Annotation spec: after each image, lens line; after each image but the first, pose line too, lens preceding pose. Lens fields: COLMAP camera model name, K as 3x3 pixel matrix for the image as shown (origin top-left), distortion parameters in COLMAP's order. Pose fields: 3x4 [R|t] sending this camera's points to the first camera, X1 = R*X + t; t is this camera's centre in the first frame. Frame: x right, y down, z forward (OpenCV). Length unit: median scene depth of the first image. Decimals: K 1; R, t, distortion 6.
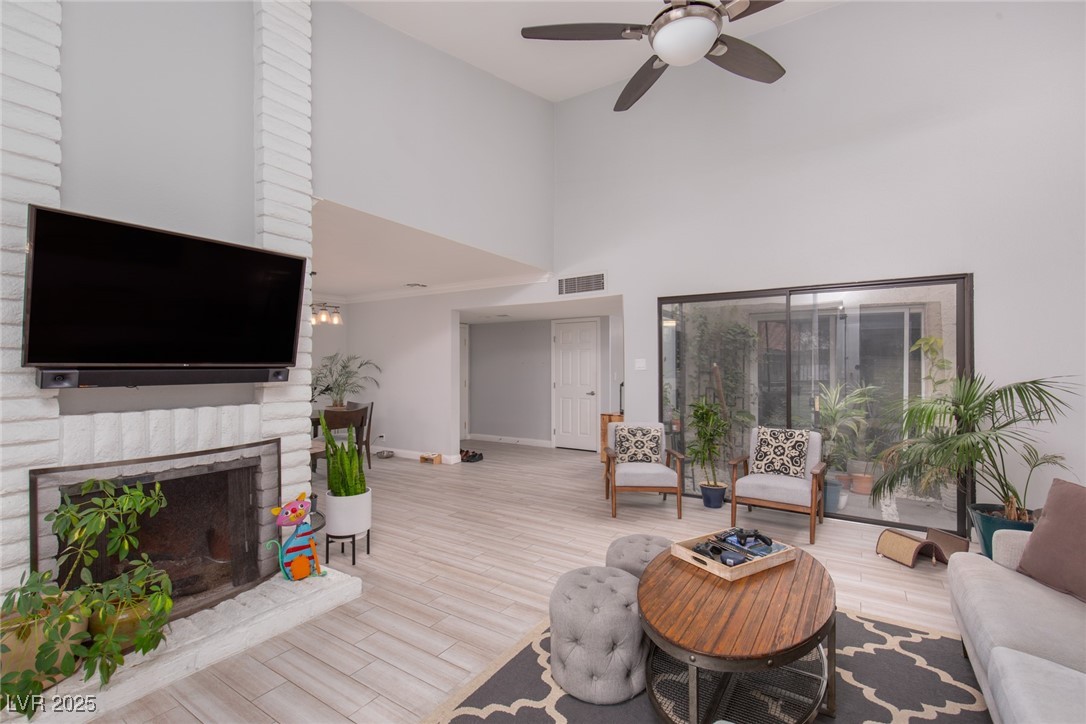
lens RADIAL K [[484.4, 0, 543.0], [0, 484.4, 362.0], [0, 0, 1]] dist [0.001705, -0.000371]
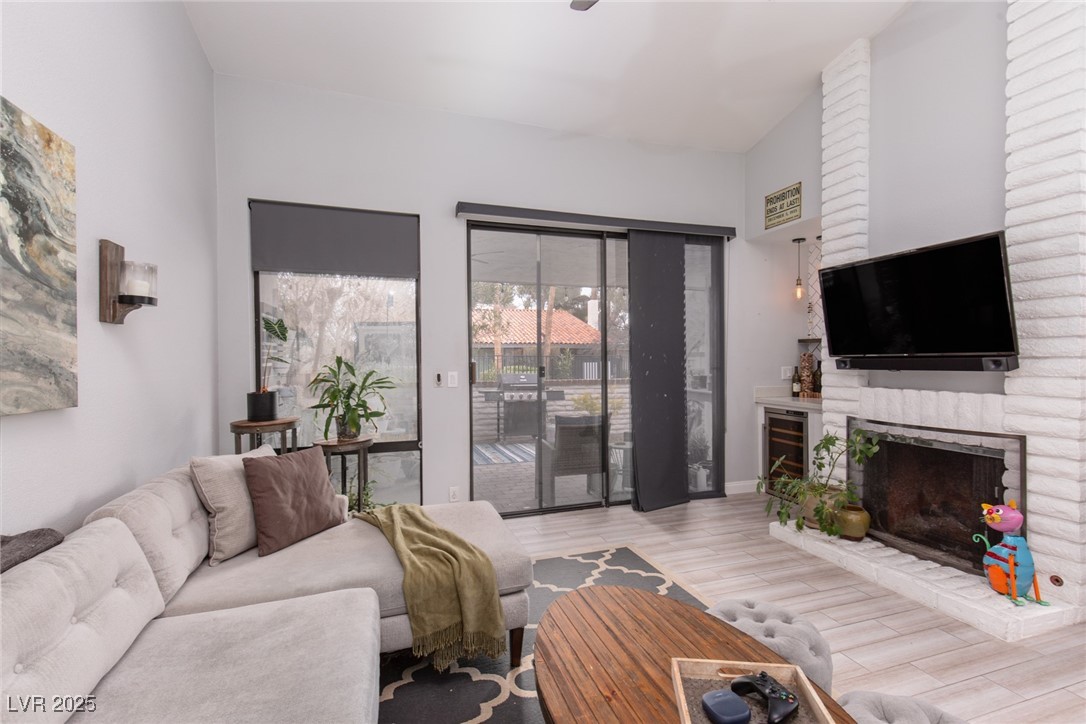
lens RADIAL K [[484.4, 0, 543.0], [0, 484.4, 362.0], [0, 0, 1]] dist [0.001705, -0.000371]
pose [[-0.627454, 0.006639, -0.778625, 0.478247], [0.013699, 0.999903, -0.002513, 0.008942], [0.778533, -0.012243, -0.627484, 0.604744]]
